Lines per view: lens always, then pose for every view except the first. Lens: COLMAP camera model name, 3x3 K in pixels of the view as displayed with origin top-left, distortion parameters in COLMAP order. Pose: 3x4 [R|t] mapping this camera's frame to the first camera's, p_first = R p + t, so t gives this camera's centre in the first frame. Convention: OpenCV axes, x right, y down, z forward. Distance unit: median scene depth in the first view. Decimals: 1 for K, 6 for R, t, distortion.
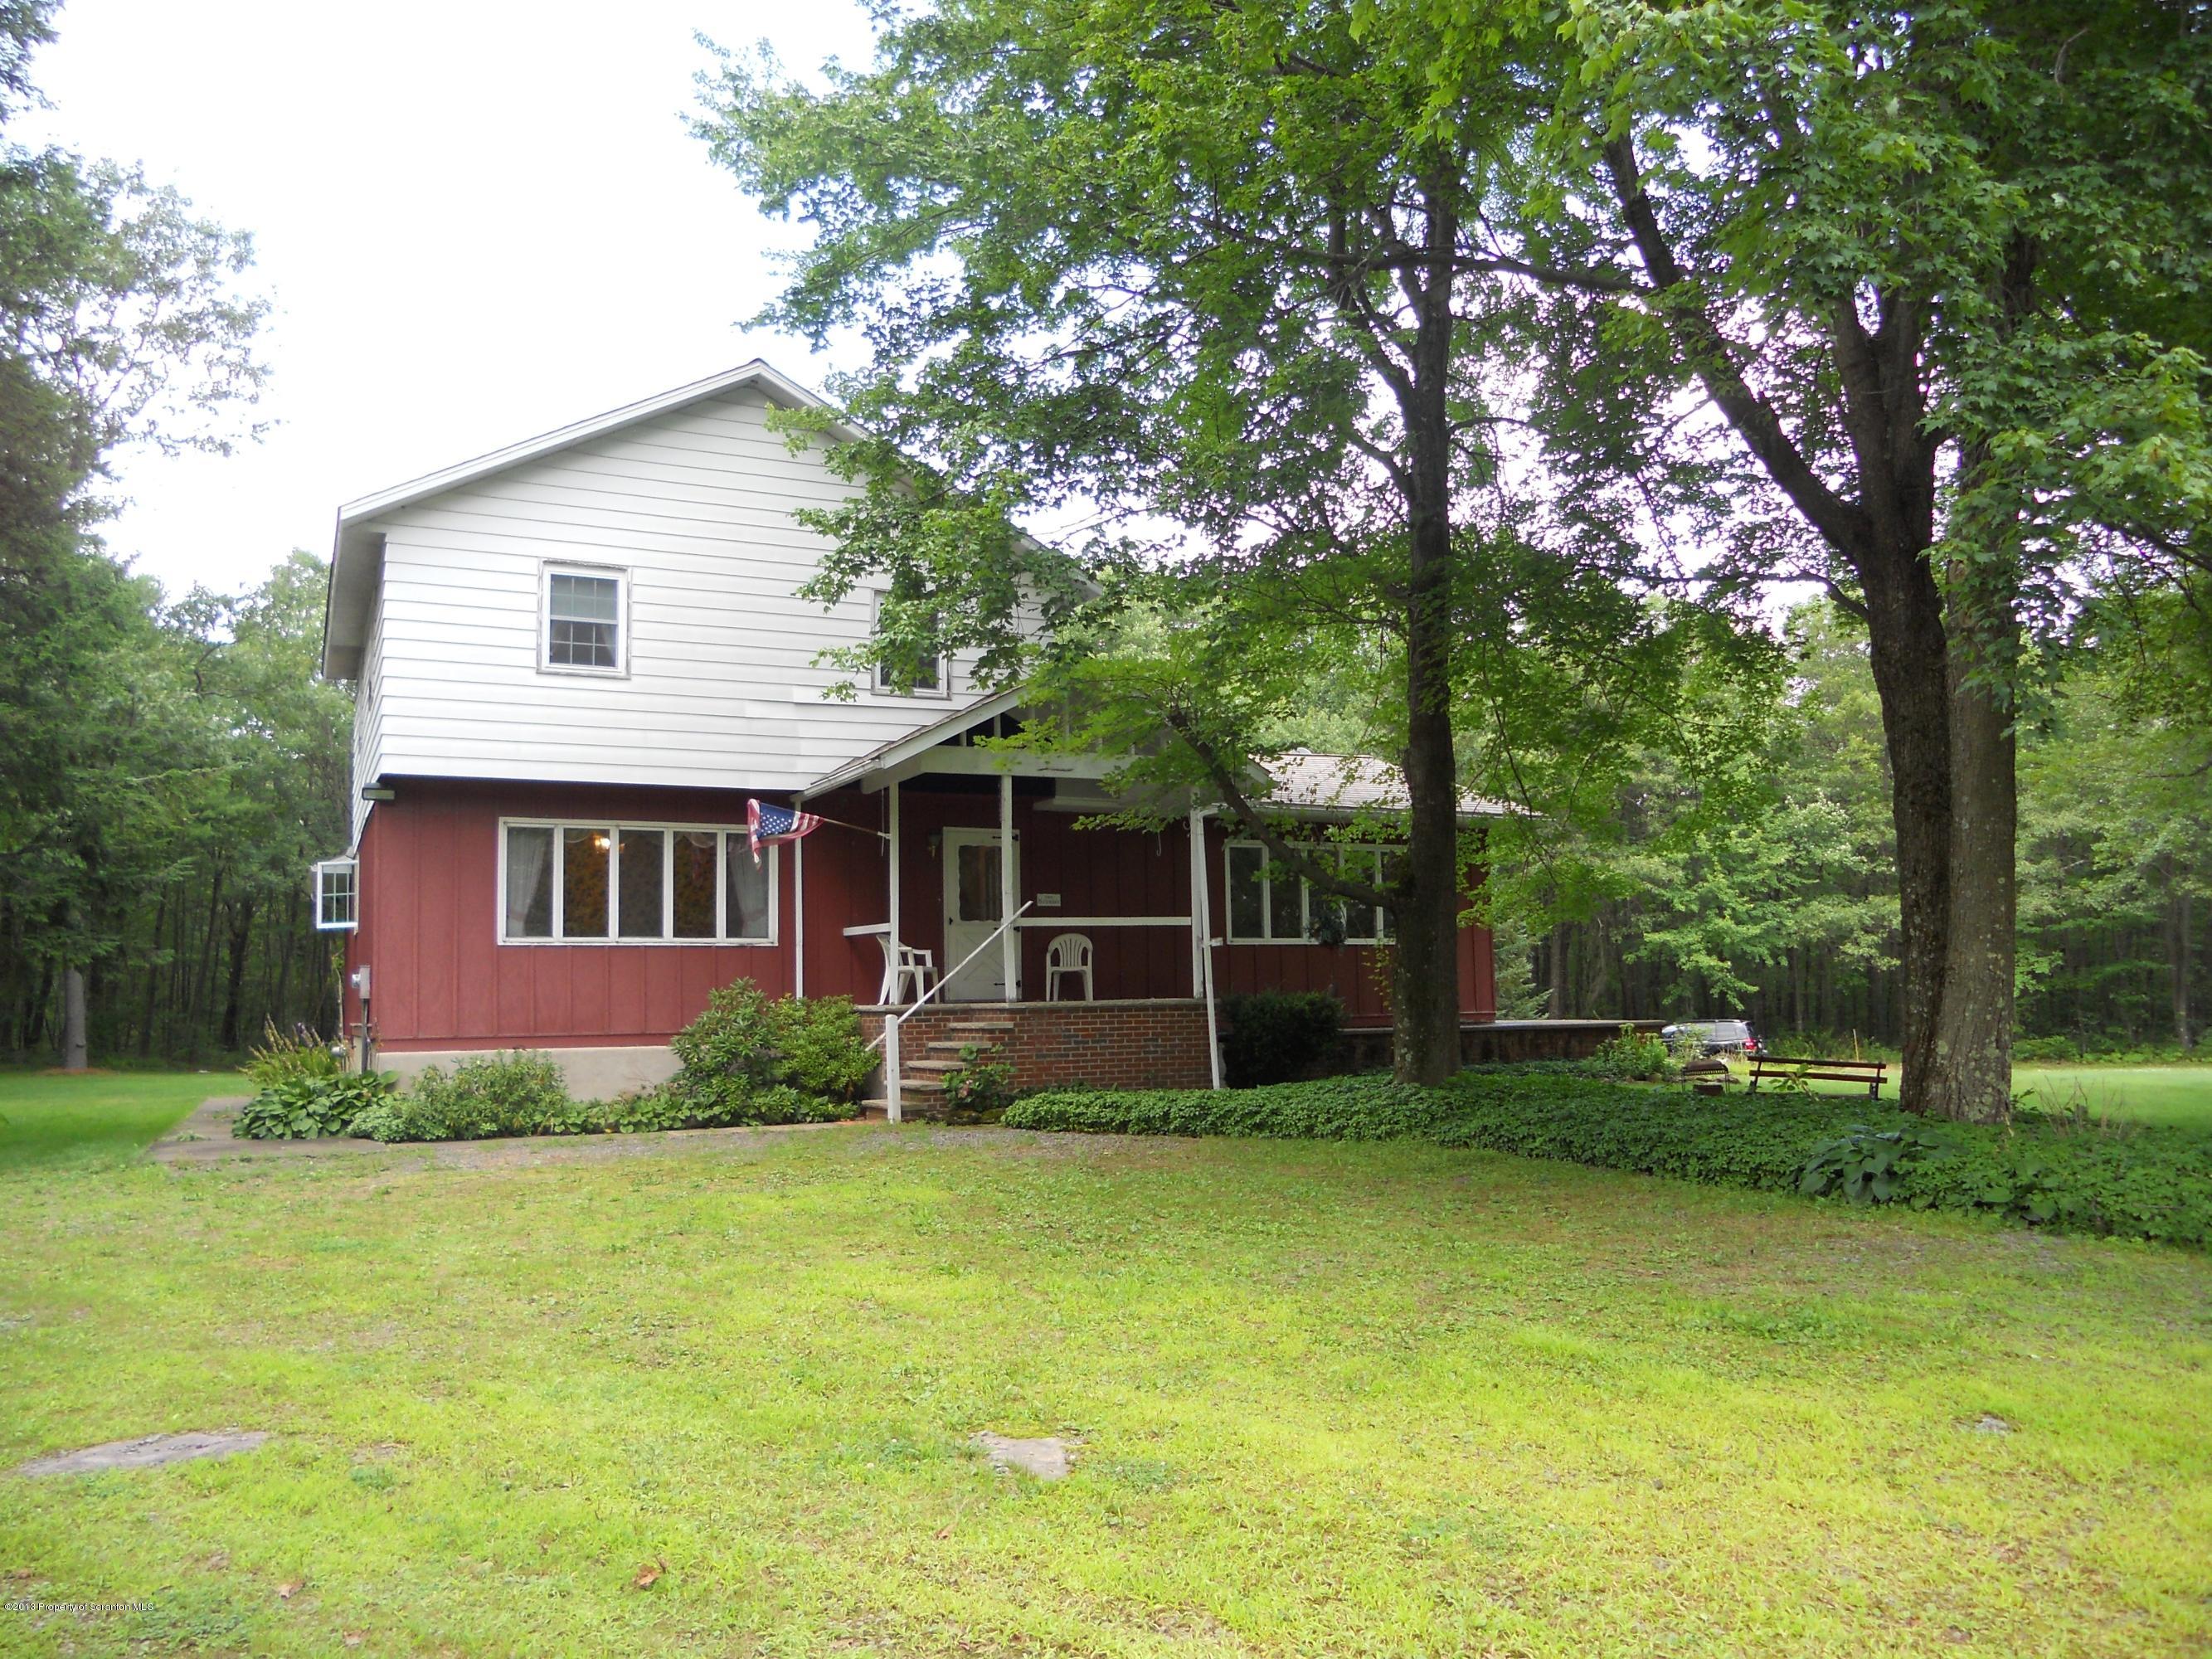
lens RADIAL K [[1661.8, 0, 1106.0], [0, 1661.8, 829.5], [0, 0, 1]] dist [-0.068278, -0.002033]
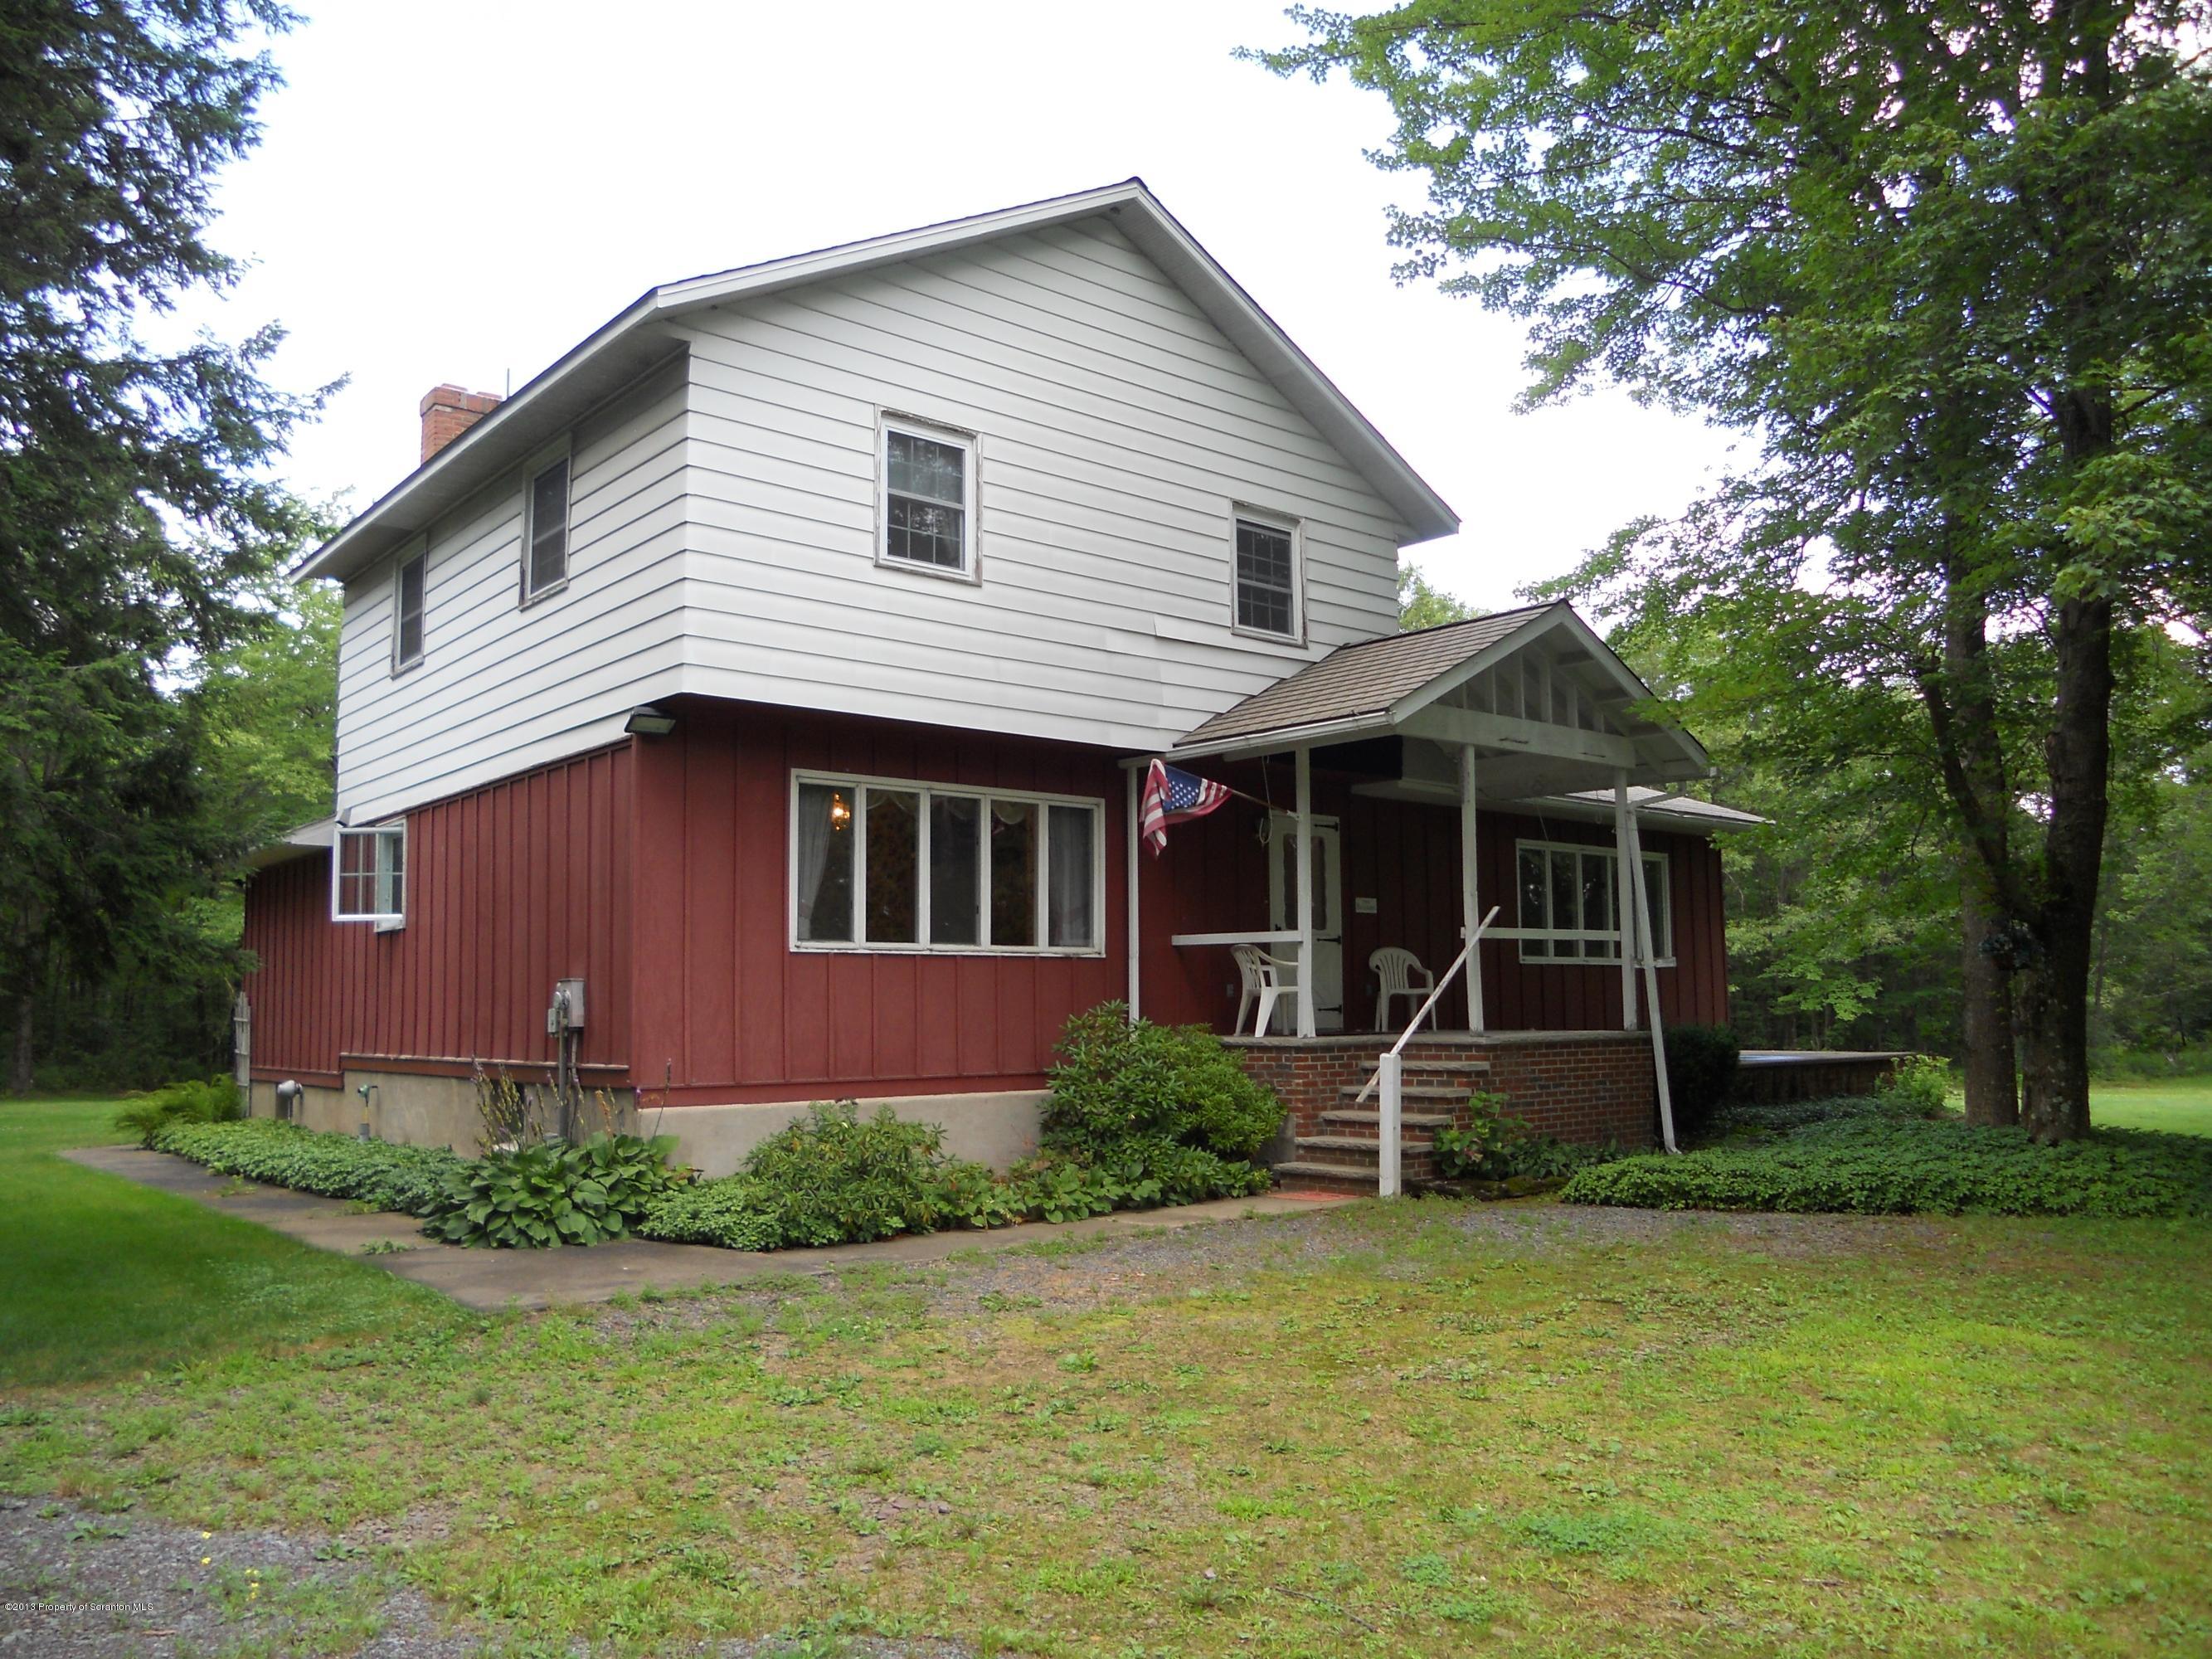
lens RADIAL K [[1661.8, 0, 1106.0], [0, 1661.8, 829.5], [0, 0, 1]] dist [-0.068278, -0.002033]
pose [[0.971652, 0.036098, 0.233642, -0.404783], [-0.035013, 0.999348, -0.008790, 0.019951], [-0.233807, 0.000360, 0.972283, 0.282624]]
